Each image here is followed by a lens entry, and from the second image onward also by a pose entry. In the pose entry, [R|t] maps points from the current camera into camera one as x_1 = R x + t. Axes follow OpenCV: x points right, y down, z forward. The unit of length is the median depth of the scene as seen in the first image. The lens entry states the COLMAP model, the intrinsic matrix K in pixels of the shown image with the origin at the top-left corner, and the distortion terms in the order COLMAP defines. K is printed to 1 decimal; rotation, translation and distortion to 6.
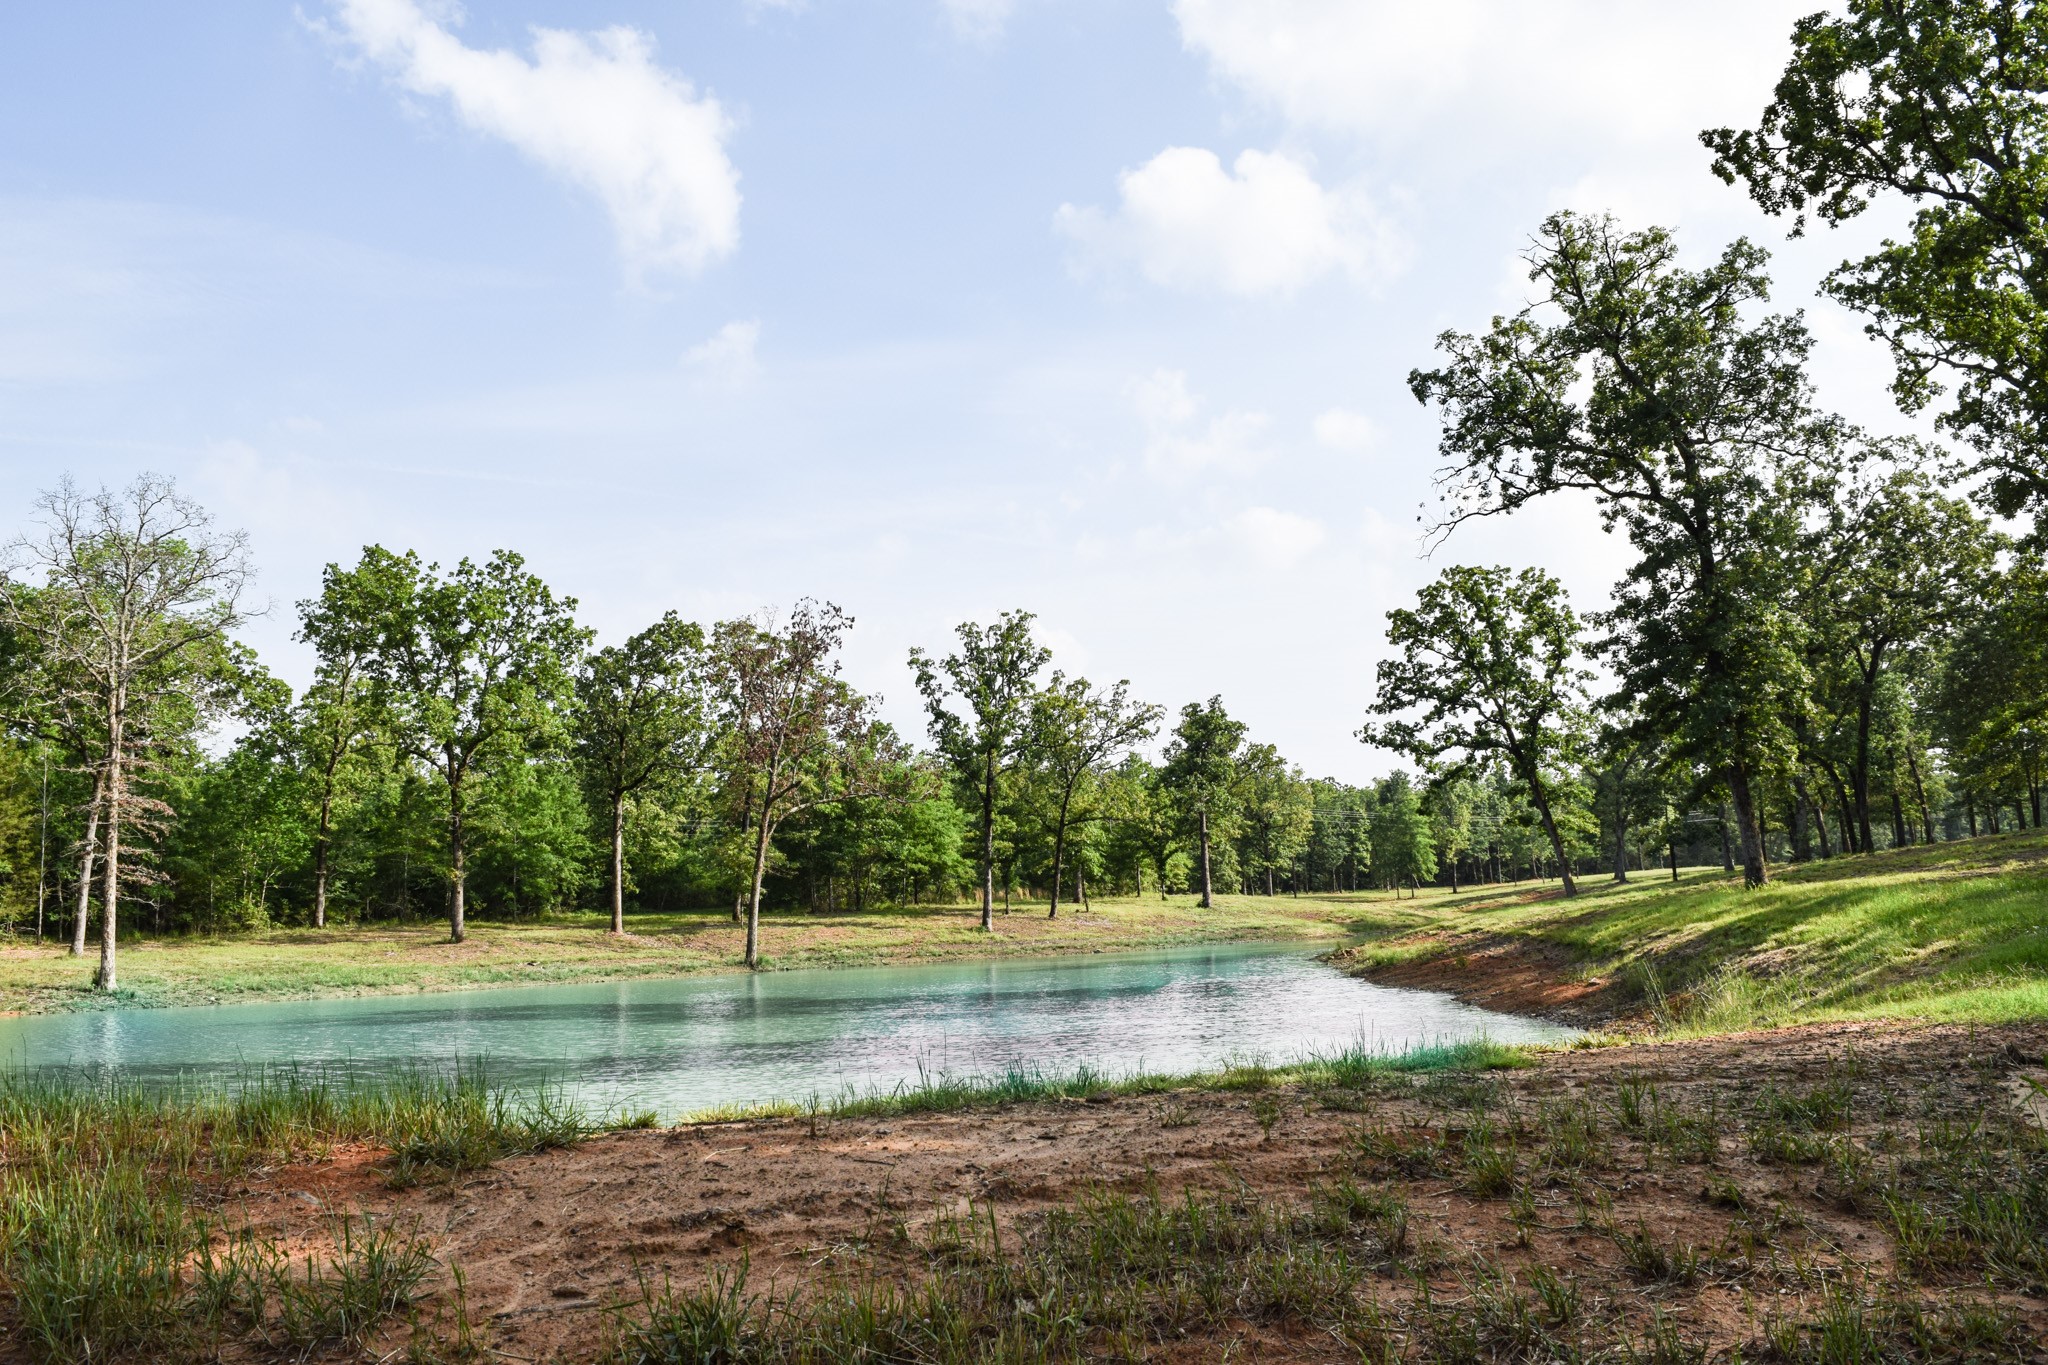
lens RADIAL K [[1618.8, 0, 1017.2], [0, 1618.8, 679.3], [0, 0, 1]] dist [-0.091671, 0.020520]
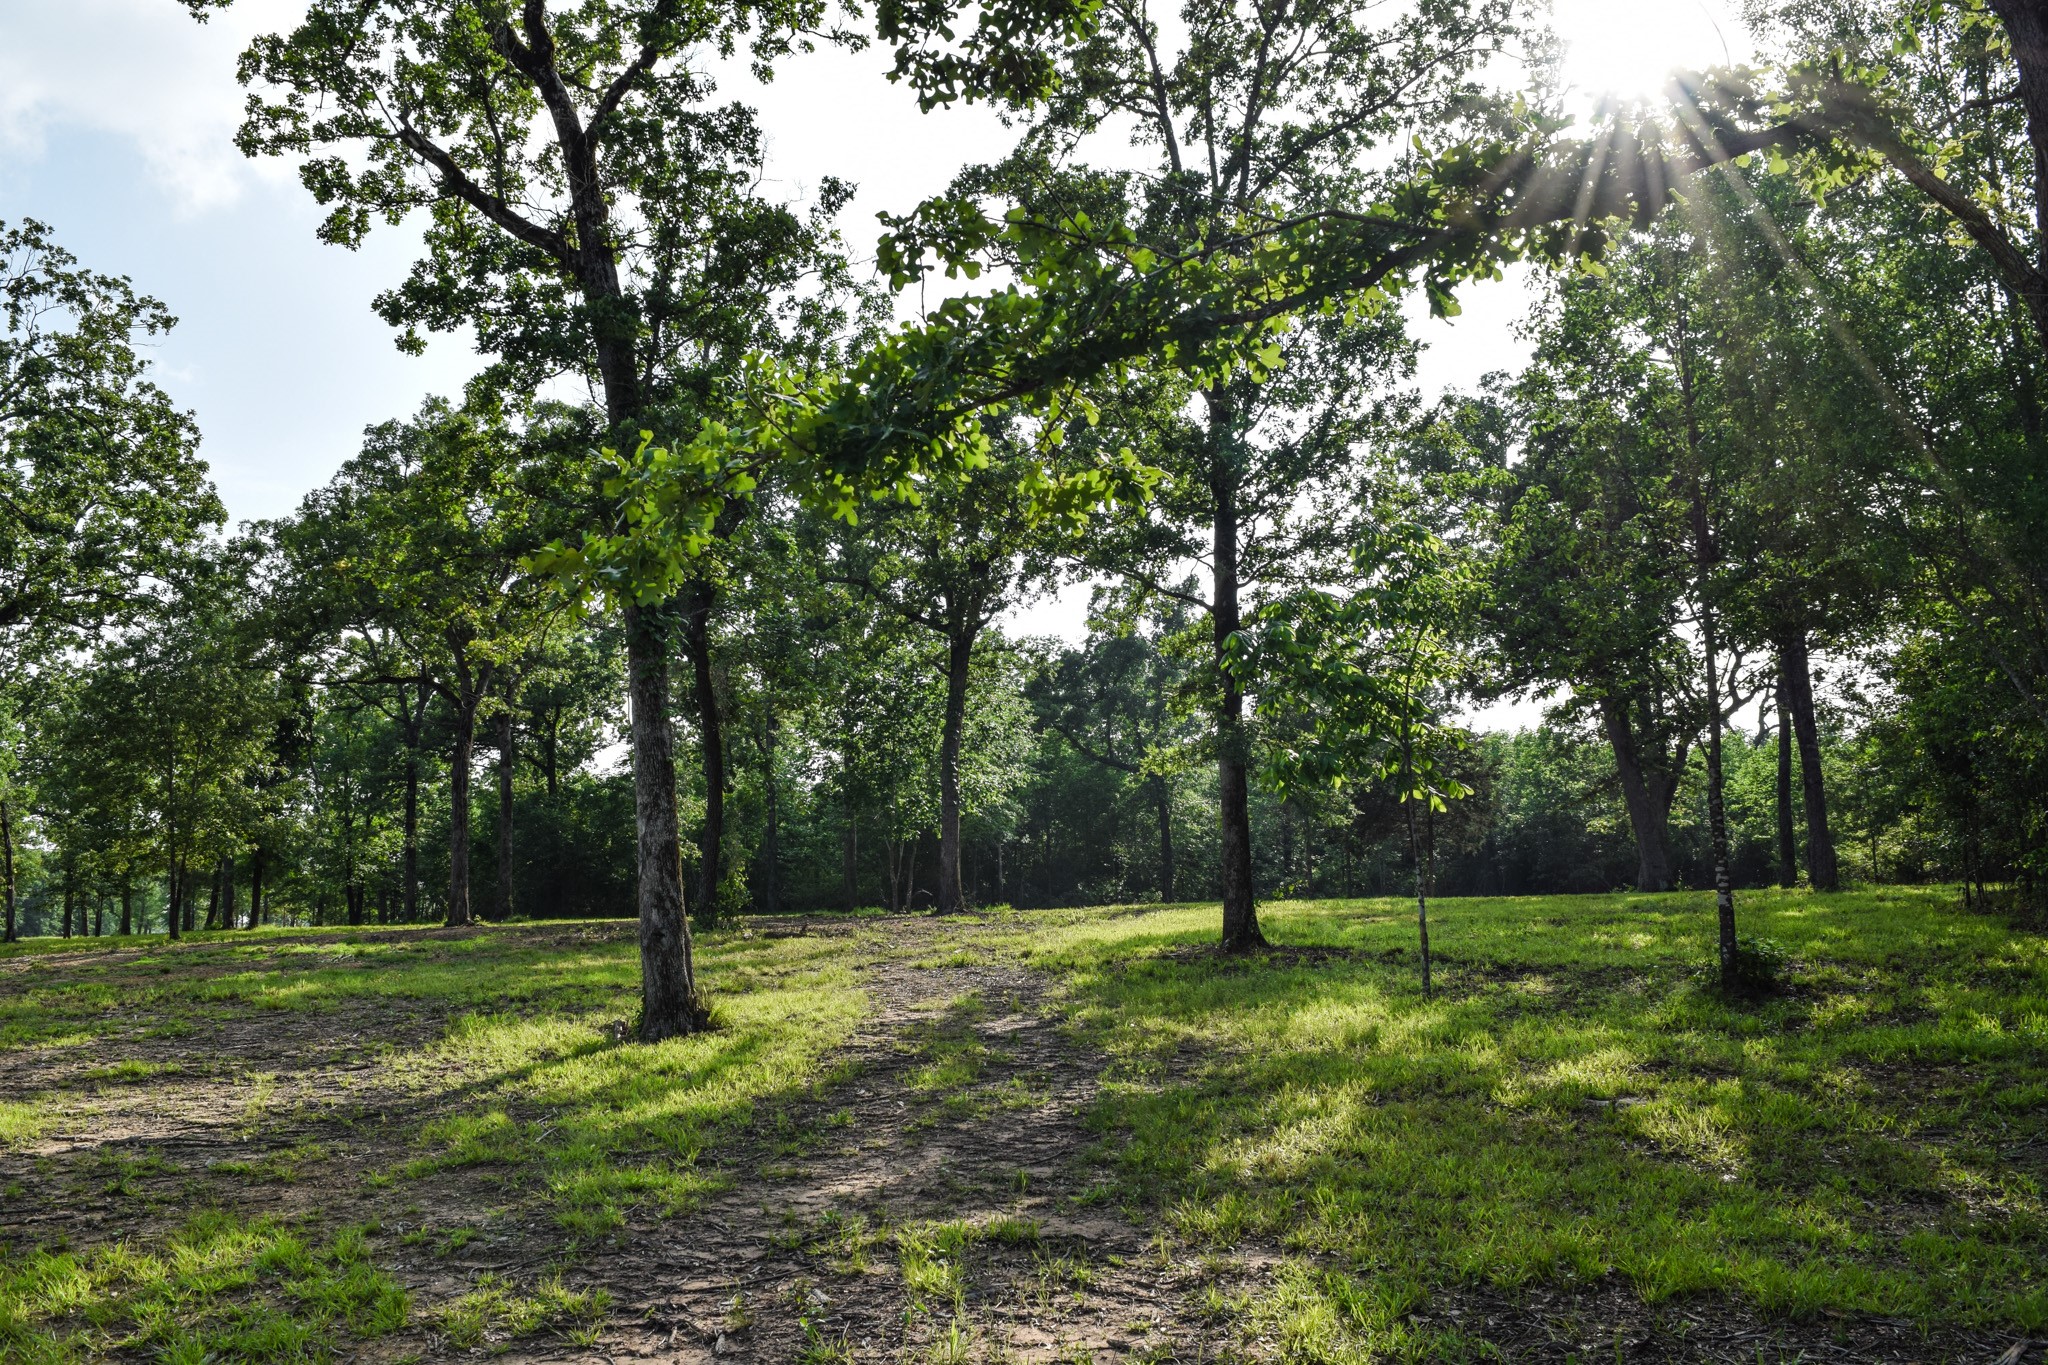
lens RADIAL K [[1618.8, 0, 1034.4], [0, 1618.8, 688.7], [0, 0, 1]] dist [-0.091671, 0.020520]
pose [[0.448931, 0.177407, 0.875778, 0.314042], [-0.136817, 0.982184, -0.128828, 0.041225], [-0.883030, -0.061986, 0.465205, 0.557366]]
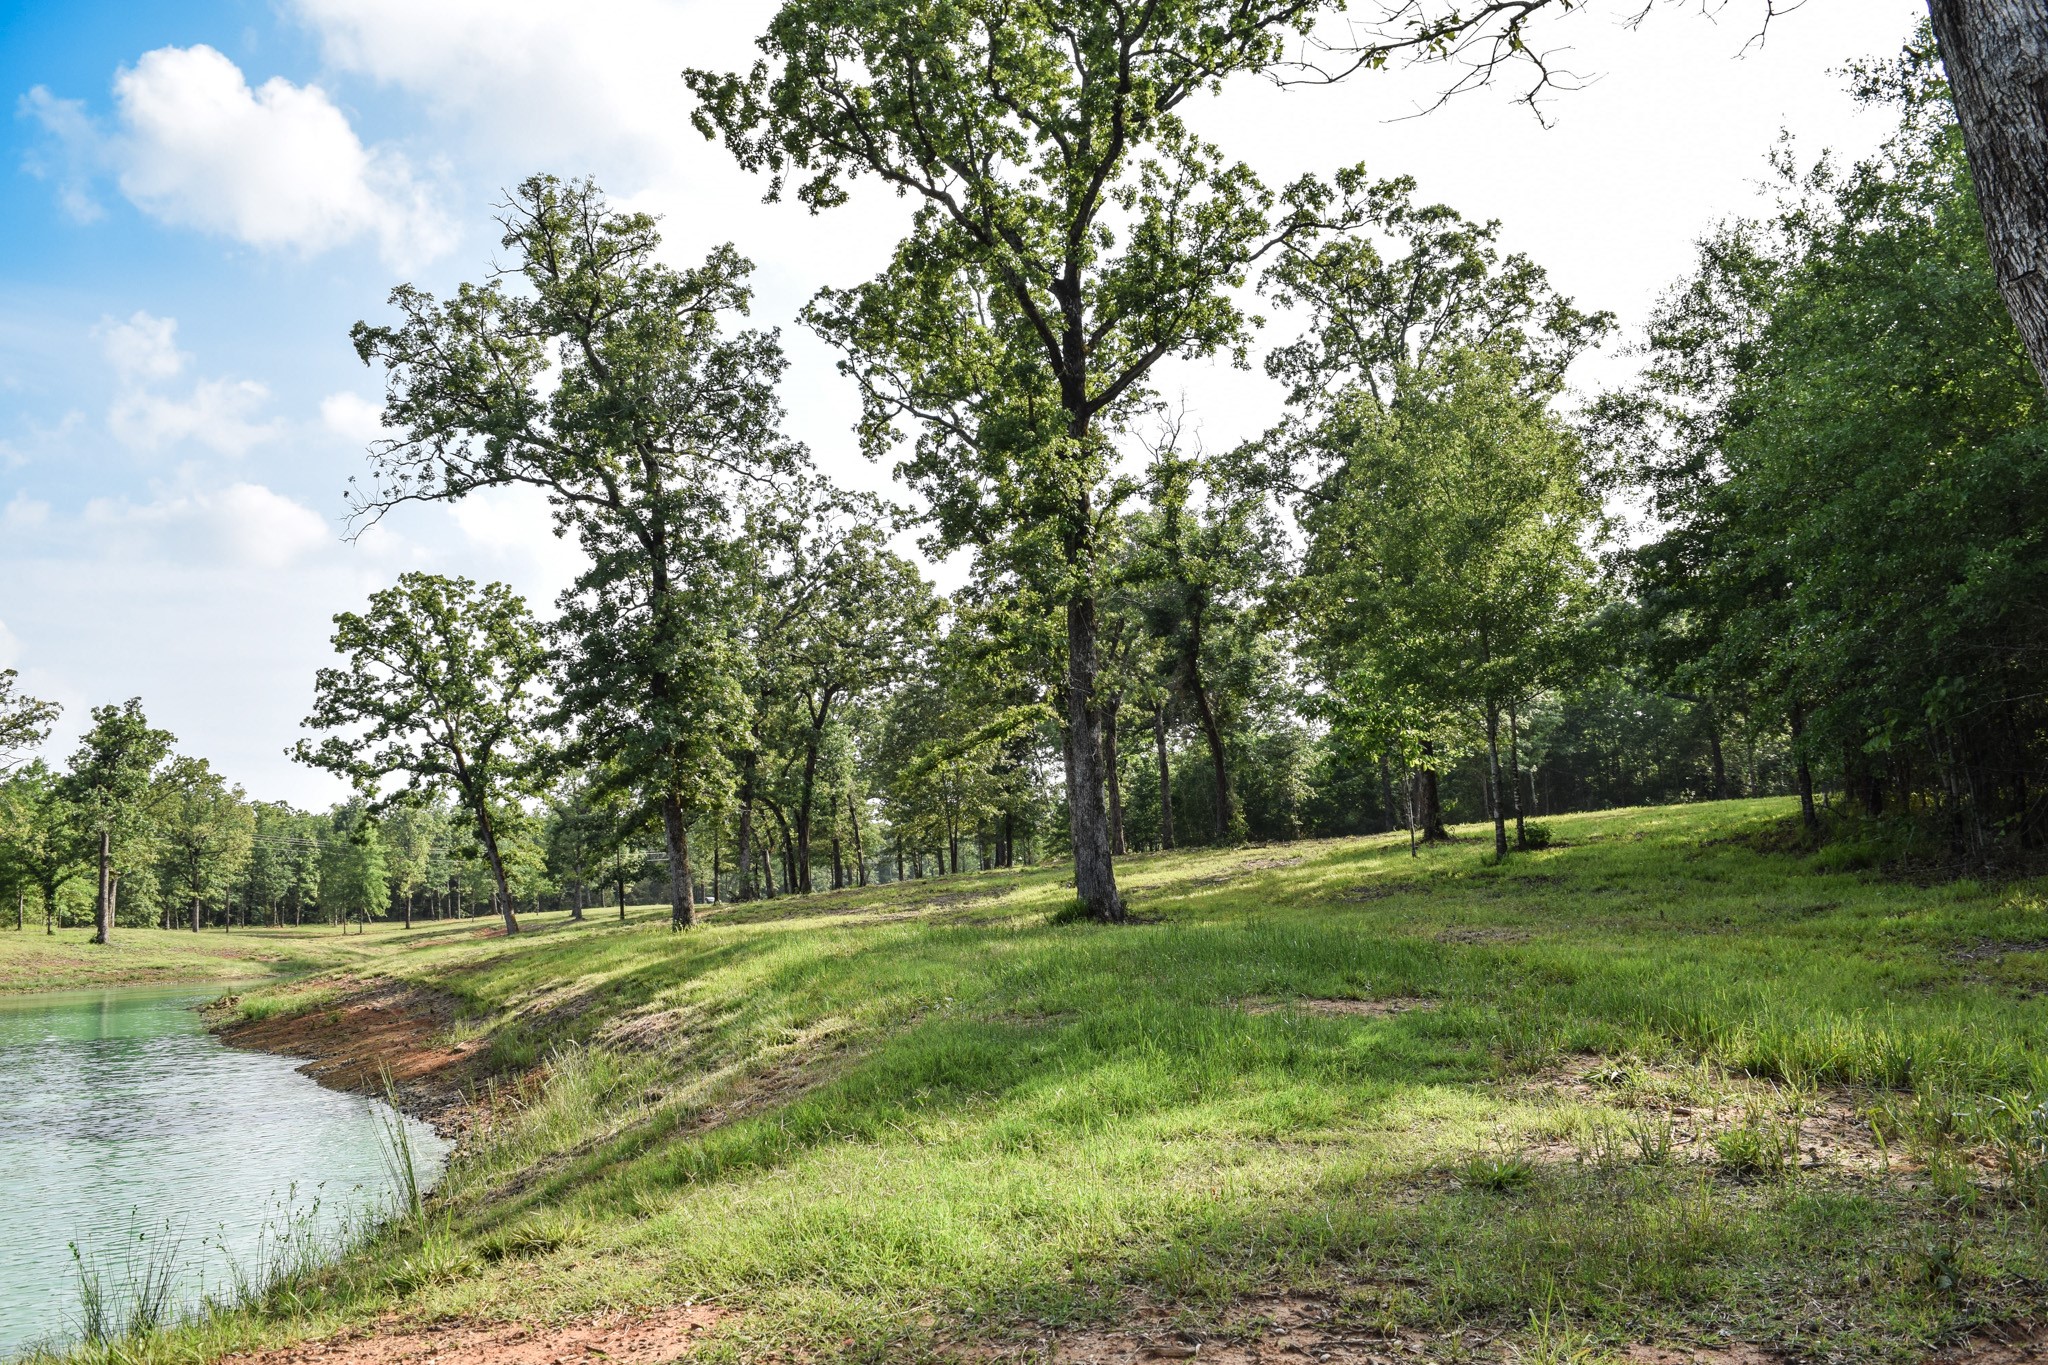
lens RADIAL K [[1618.8, 0, 1024.3], [0, 1618.8, 678.8], [0, 0, 1]] dist [-0.091671, 0.020520]
pose [[0.813399, 0.082206, 0.575869, 0.061827], [-0.069451, 0.996607, -0.044170, 0.010426], [-0.577546, -0.004067, 0.816348, 0.095942]]
